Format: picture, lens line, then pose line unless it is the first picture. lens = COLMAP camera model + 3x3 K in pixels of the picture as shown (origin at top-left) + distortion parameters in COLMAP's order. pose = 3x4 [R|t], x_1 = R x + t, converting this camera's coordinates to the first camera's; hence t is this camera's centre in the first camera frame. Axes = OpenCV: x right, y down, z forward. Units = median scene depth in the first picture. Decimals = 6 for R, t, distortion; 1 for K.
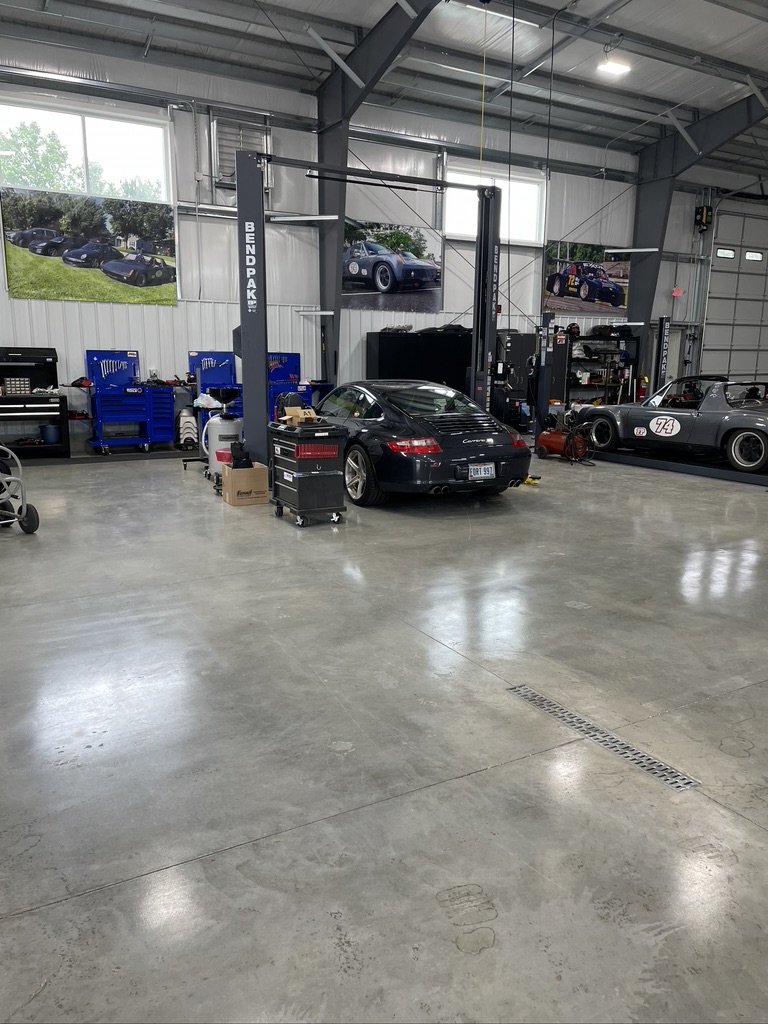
lens RADIAL K [[777.6, 0, 385.1], [0, 777.6, 509.9], [0, 0, 1]] dist [0.045386, -0.046134]
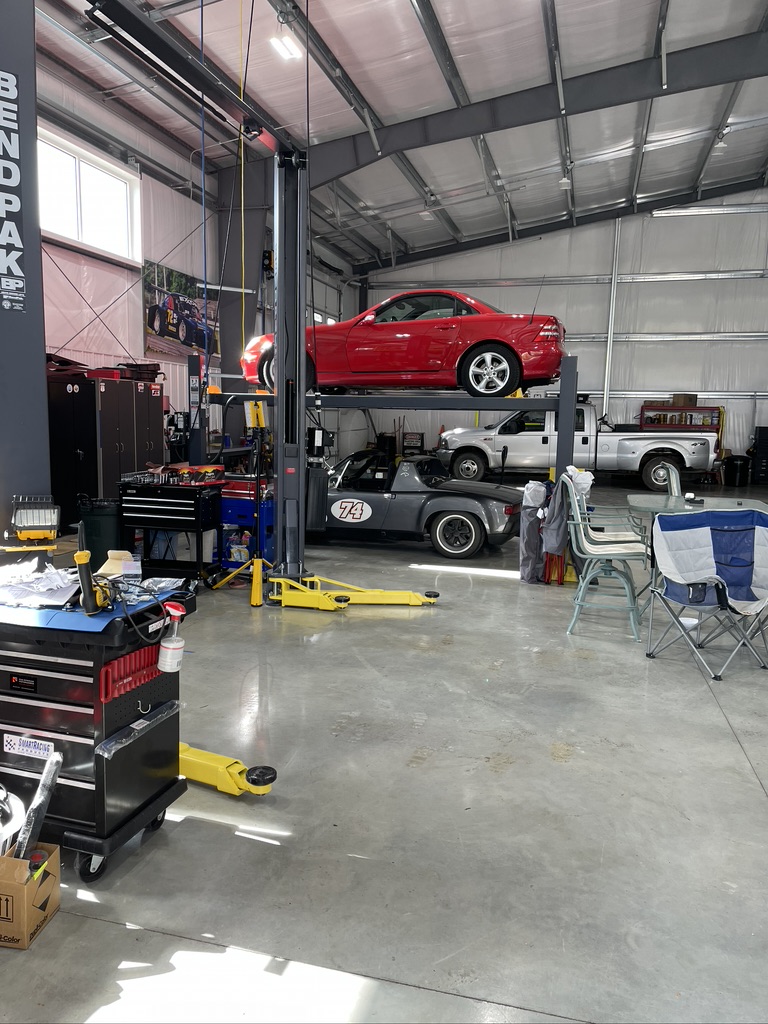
lens RADIAL K [[777.6, 0, 384.1], [0, 777.6, 518.0], [0, 0, 1]] dist [0.045386, -0.046134]
pose [[0.709510, -0.086235, 0.699399, -0.196710], [0.124504, 0.992211, -0.003966, -0.078858], [-0.693610, 0.089892, 0.714720, 0.375819]]
